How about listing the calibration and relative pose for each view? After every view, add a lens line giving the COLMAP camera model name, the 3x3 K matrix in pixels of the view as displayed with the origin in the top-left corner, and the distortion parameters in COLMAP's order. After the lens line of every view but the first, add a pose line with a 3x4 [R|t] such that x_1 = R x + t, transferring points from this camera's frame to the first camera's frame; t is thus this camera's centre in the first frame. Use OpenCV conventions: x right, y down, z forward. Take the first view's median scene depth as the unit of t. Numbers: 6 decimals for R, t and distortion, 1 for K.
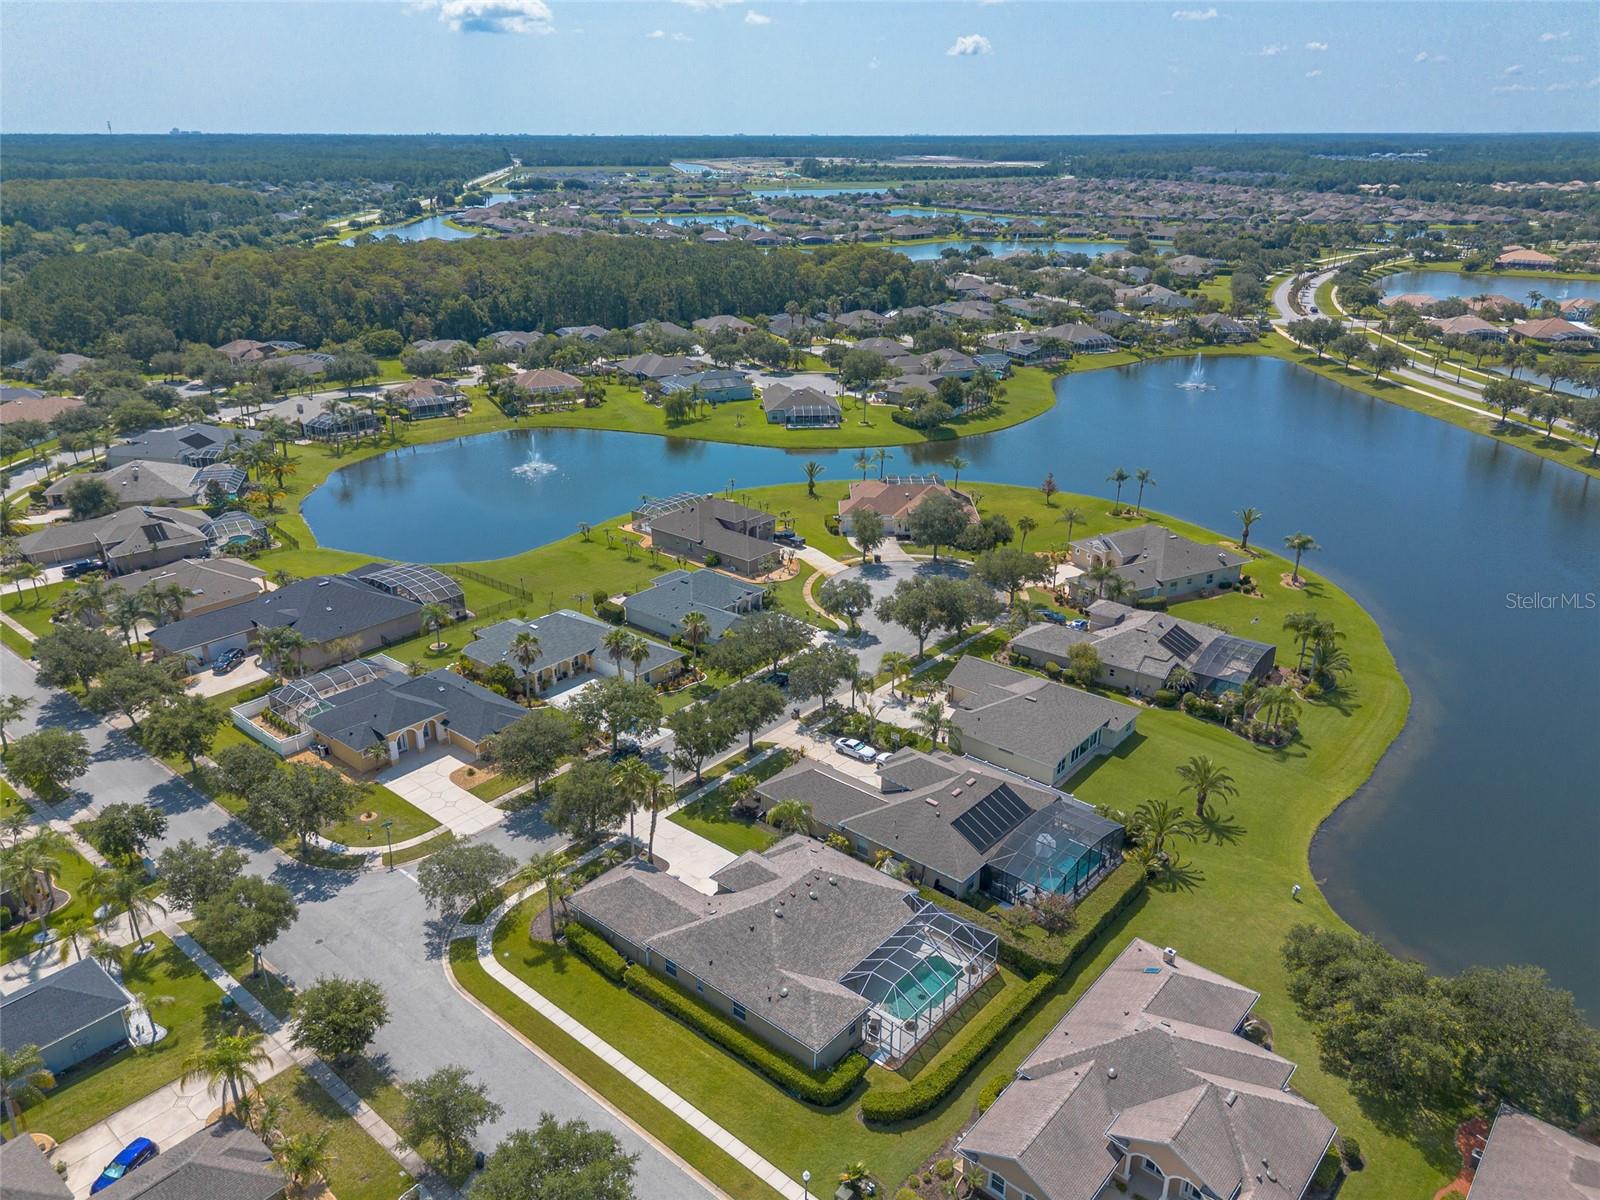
lens RADIAL K [[1121.4, 0, 806.9], [0, 1121.4, 638.1], [0, 0, 1]] dist [0.083599, -0.097606]
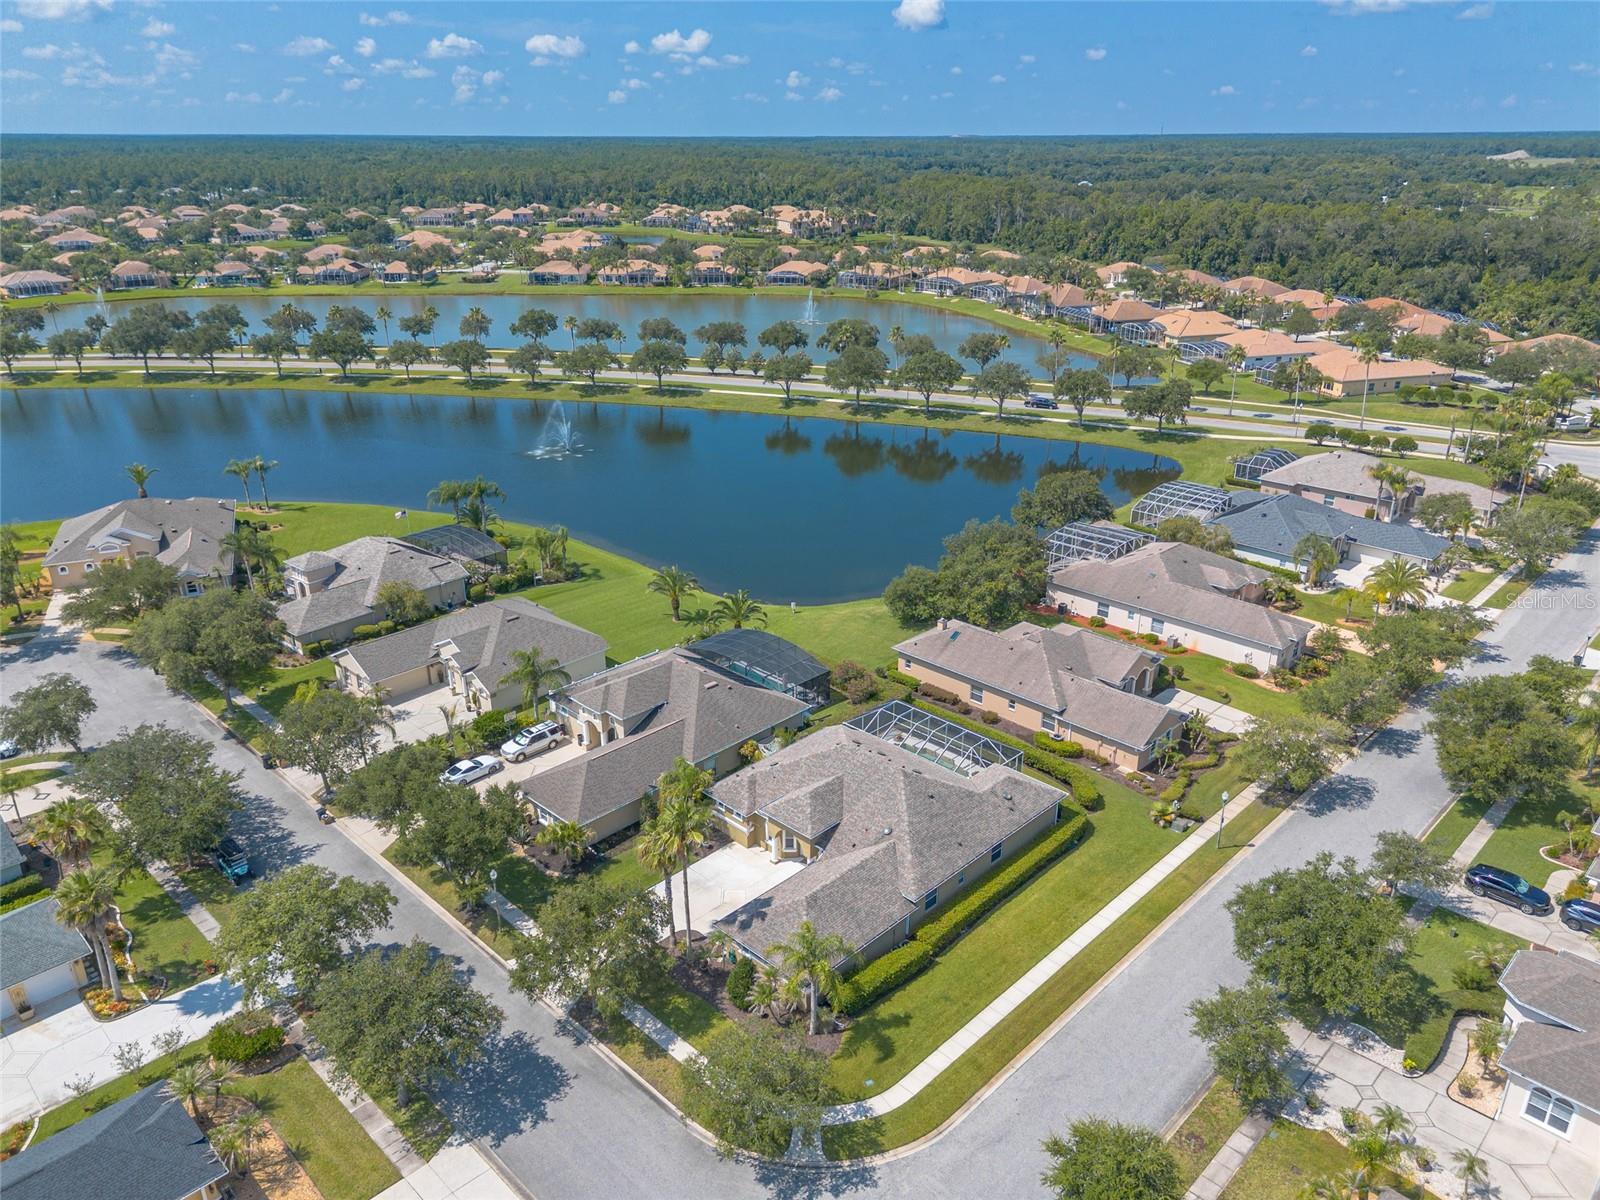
lens RADIAL K [[1128.1, 0, 790.4], [0, 1128.1, 598.7], [0, 0, 1]] dist [0.075676, -0.082724]
pose [[0.080006, -0.379739, 0.921628, -0.465313], [0.409394, 0.855529, 0.316965, -0.118326], [-0.908843, 0.351949, 0.223910, 0.470041]]
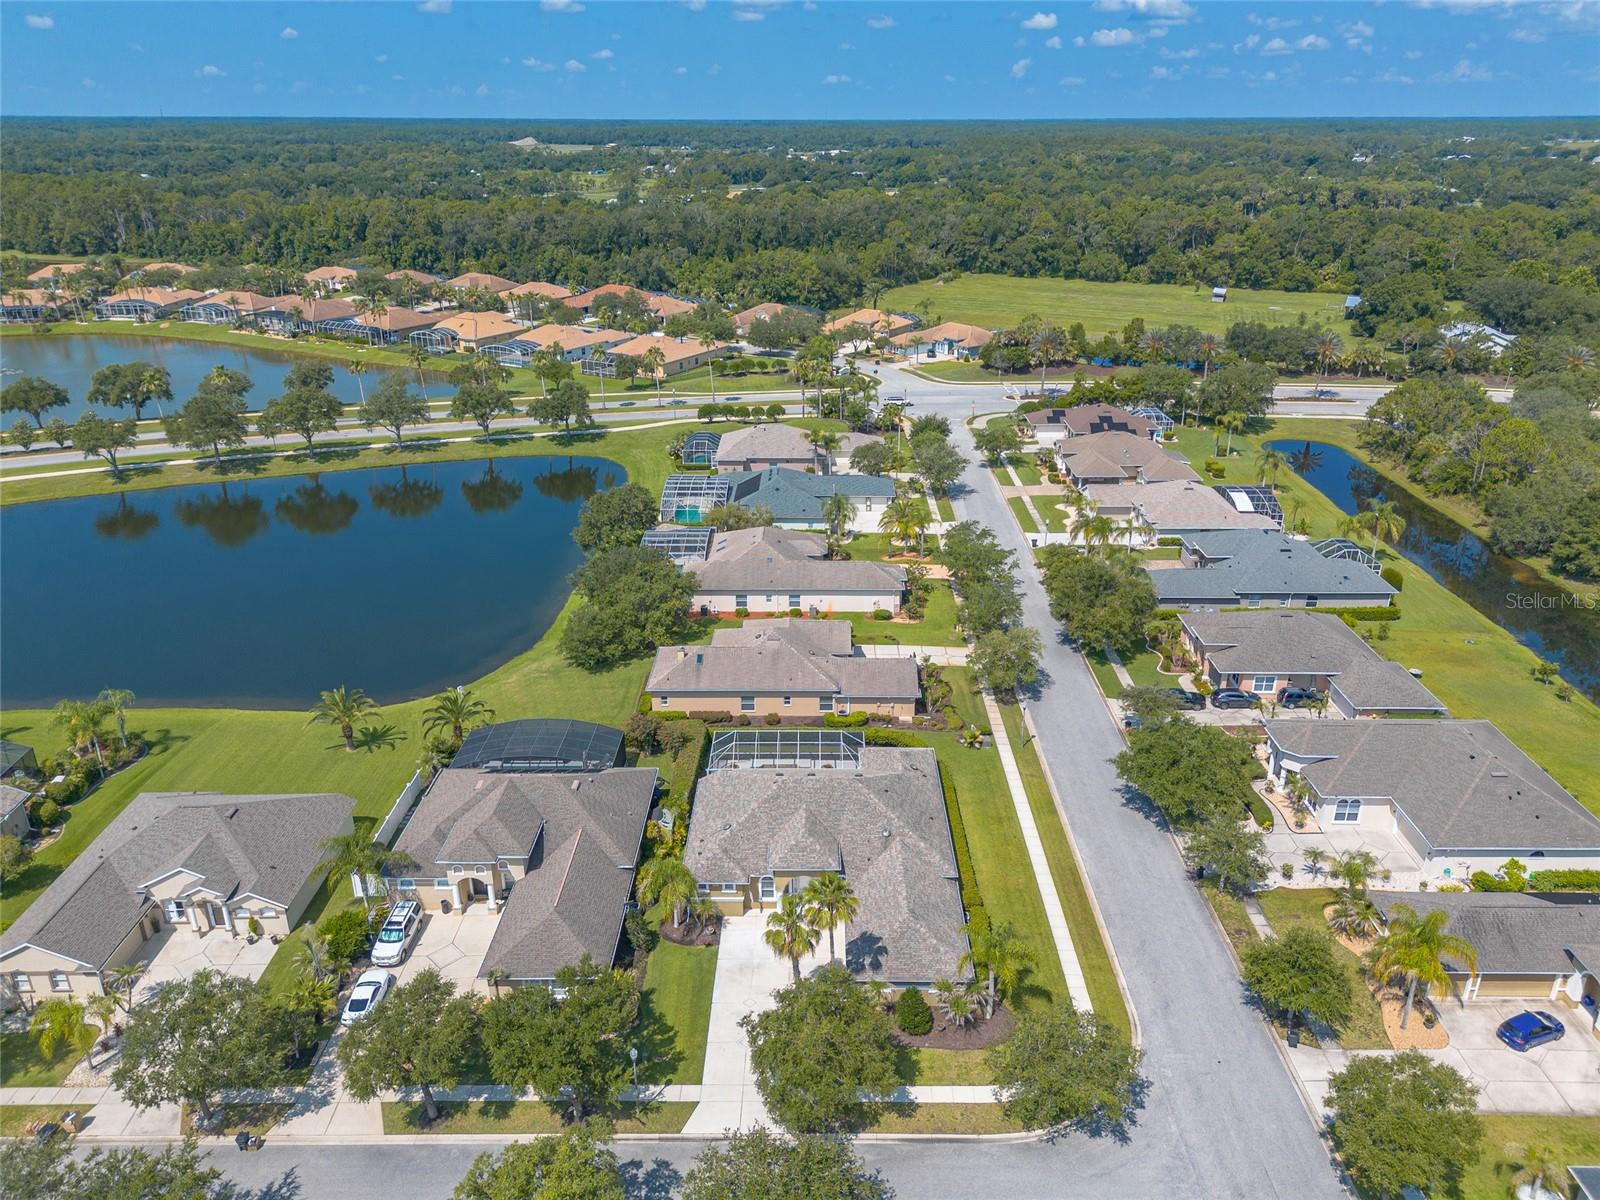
lens RADIAL K [[1121.4, 0, 806.9], [0, 1121.4, 638.1], [0, 0, 1]] dist [0.083599, -0.097606]
pose [[-0.637702, -0.324234, 0.698719, -0.362260], [0.312785, 0.719943, 0.619554, -0.263206], [-0.703919, 0.613640, -0.357694, 0.735865]]
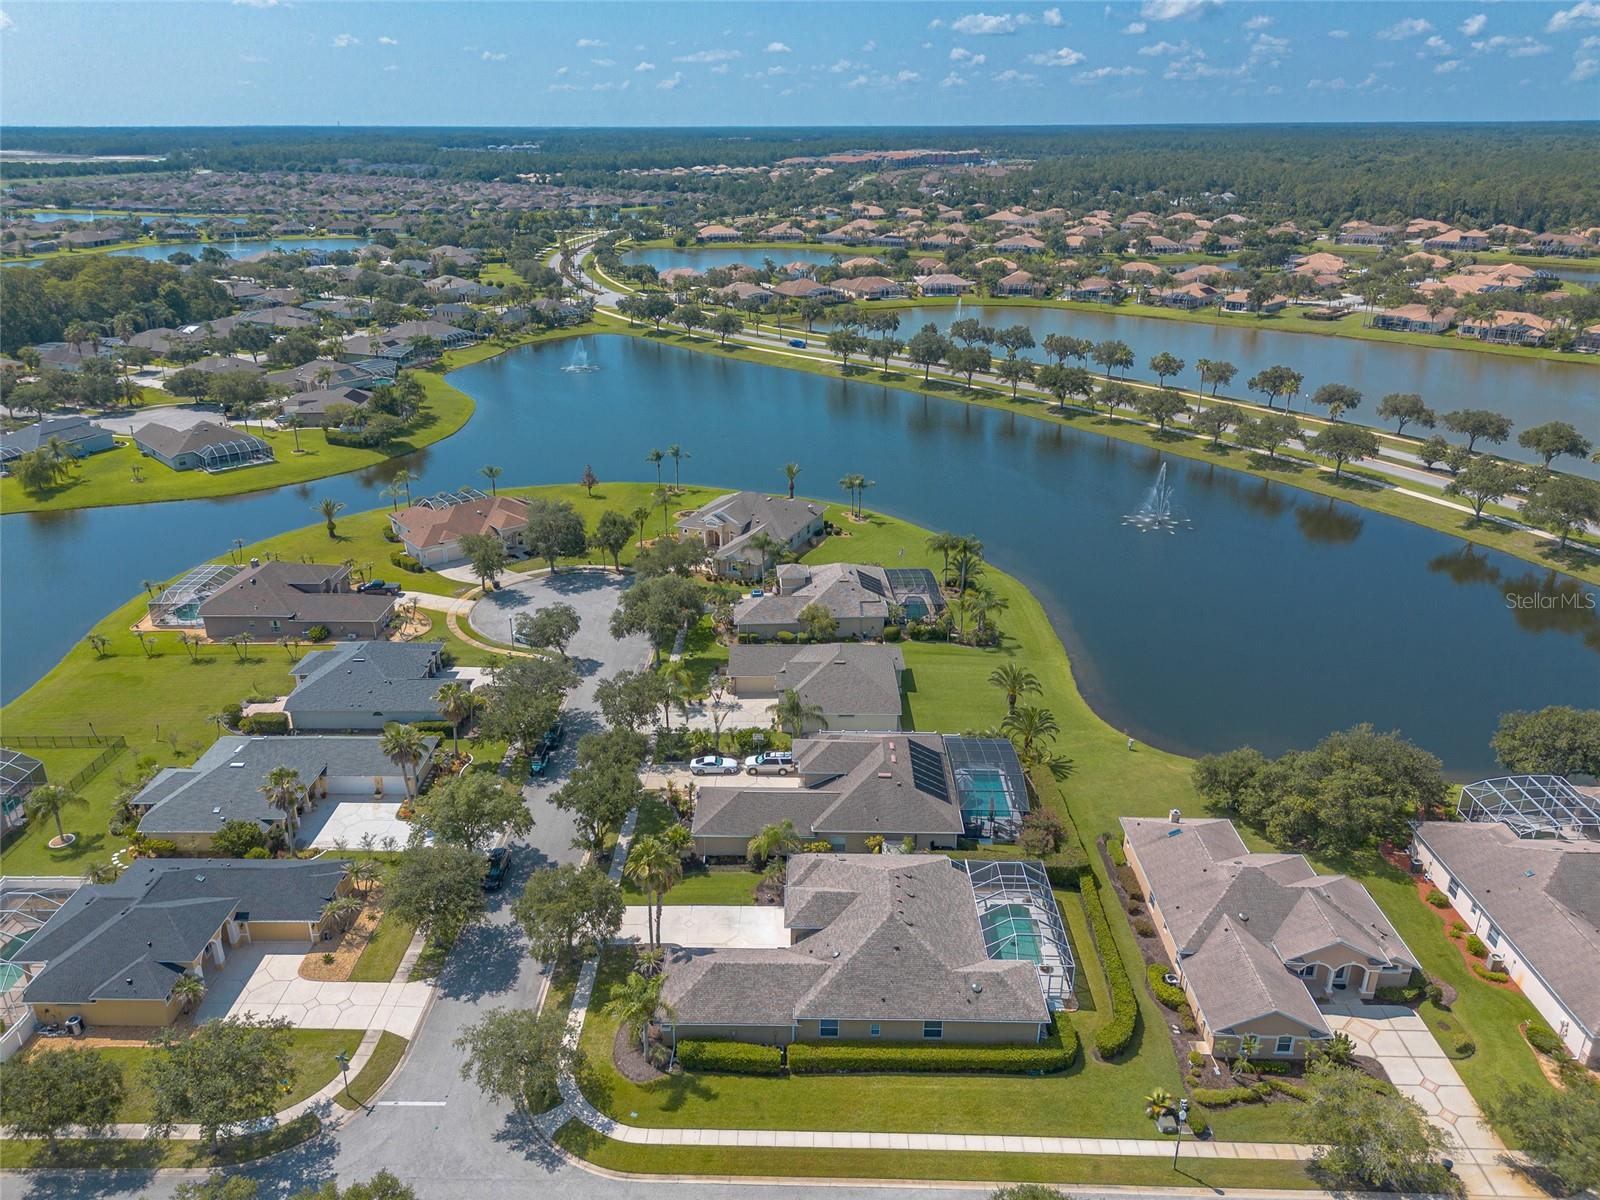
lens RADIAL K [[1140.8, 0, 794.4], [0, 1140.8, 608.9], [0, 0, 1]] dist [0.080880, -0.085740]
pose [[0.775734, -0.248507, 0.580069, -0.337533], [0.261116, 0.963219, 0.063459, -0.055873], [-0.574504, 0.102238, 0.812091, 0.131377]]
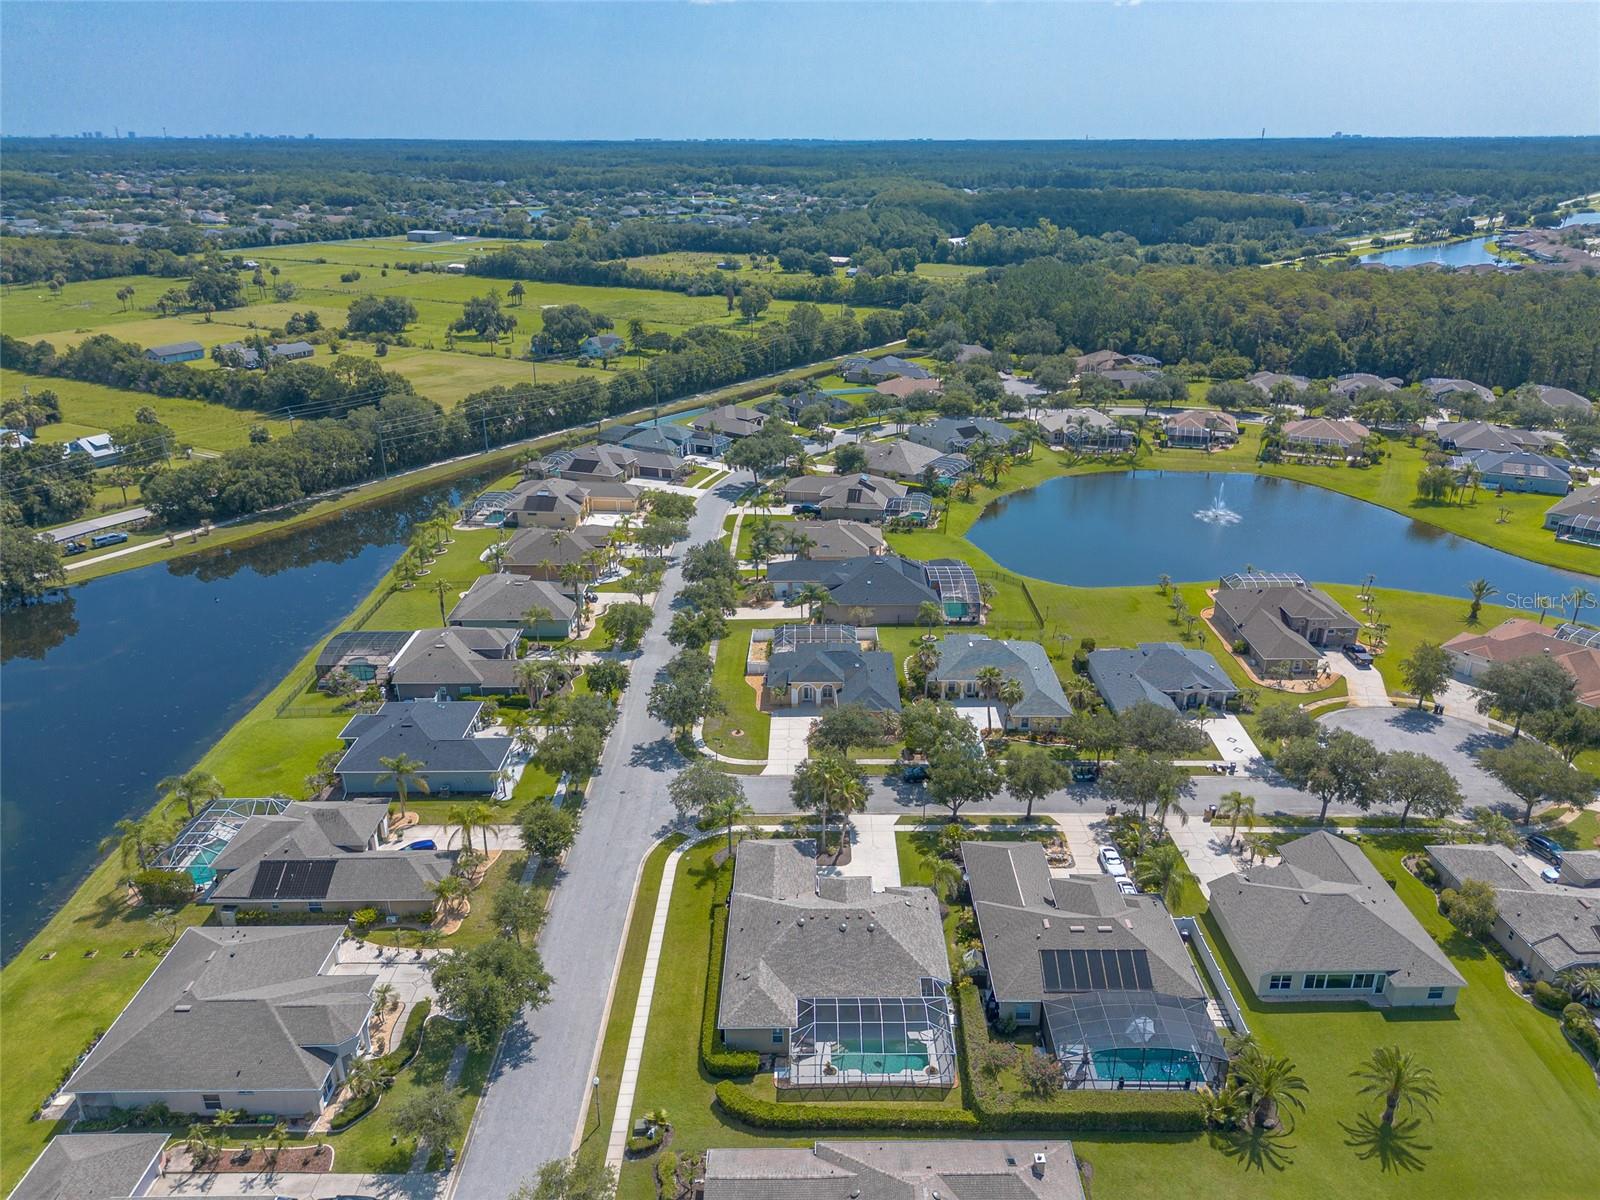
lens RADIAL K [[1131.7, 0, 824.2], [0, 1131.7, 643.9], [0, 0, 1]] dist [0.074146, -0.085918]
pose [[0.652957, 0.307477, -0.692174, 0.392295], [-0.307706, 0.942762, 0.128521, -0.098899], [0.692072, 0.129068, 0.710195, 0.091752]]
